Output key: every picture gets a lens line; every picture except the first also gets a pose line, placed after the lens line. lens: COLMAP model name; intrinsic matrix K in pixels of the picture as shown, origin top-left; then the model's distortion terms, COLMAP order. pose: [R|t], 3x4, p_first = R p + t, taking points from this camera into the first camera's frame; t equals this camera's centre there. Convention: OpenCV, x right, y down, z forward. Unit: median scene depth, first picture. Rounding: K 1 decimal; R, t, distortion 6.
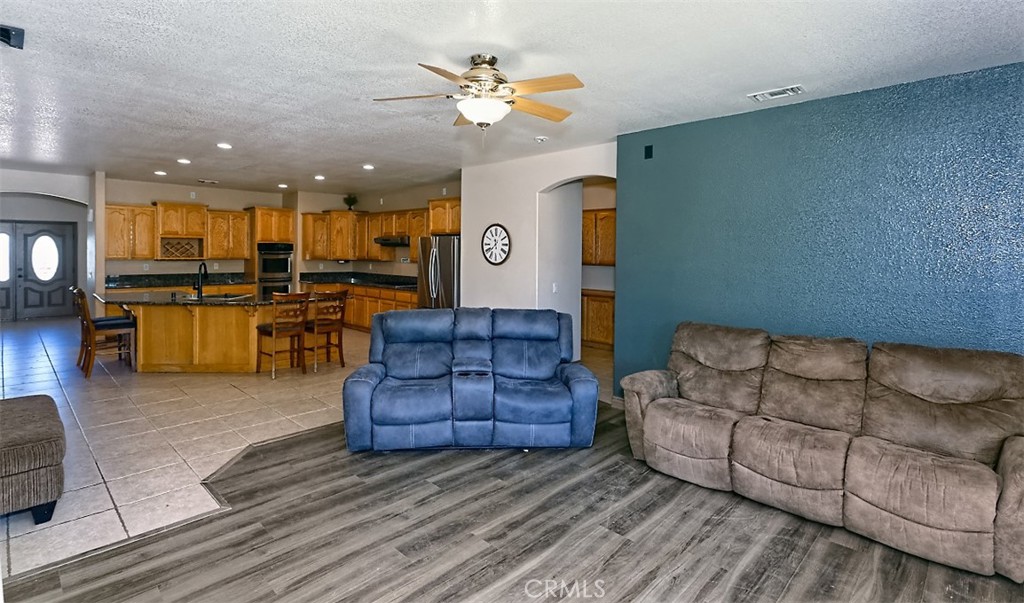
lens RADIAL K [[496.3, 0, 507.5], [0, 496.3, 258.2], [0, 0, 1]] dist [0.003622, -0.000259]
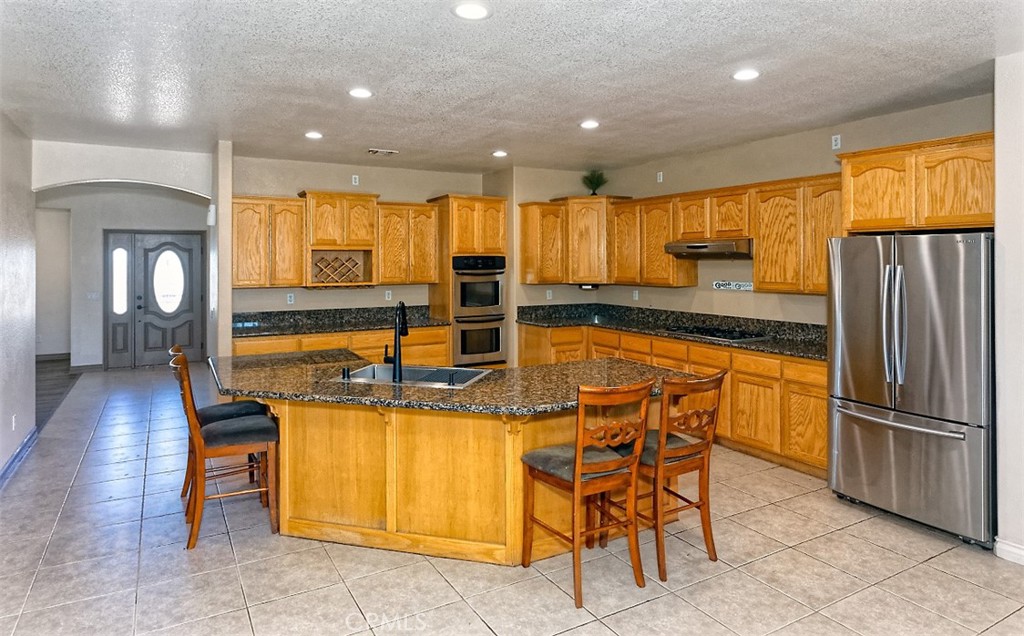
lens RADIAL K [[617.6, 0, 509.6], [0, 617.6, 258.6], [0, 0, 1]] dist [-0.005051, -0.000342]
pose [[0.961228, -0.013948, -0.275403, -0.241860], [0.009196, 0.999786, -0.018539, -0.014038], [0.275603, 0.015287, 0.961150, 0.322190]]
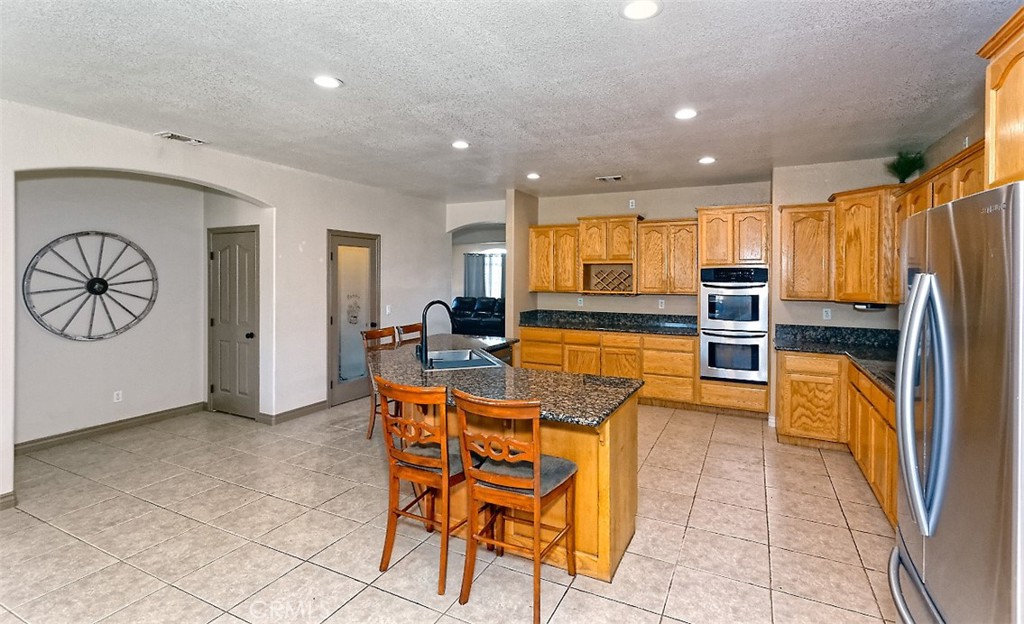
lens RADIAL K [[492.3, 0, 495.1], [0, 492.3, 278.0], [0, 0, 1]] dist [0.000149, 0.000143]
pose [[0.282964, -0.005004, -0.959118, -0.008874], [-0.014953, 0.999842, -0.009628, -0.010109], [0.959014, 0.017066, 0.282844, 0.609204]]
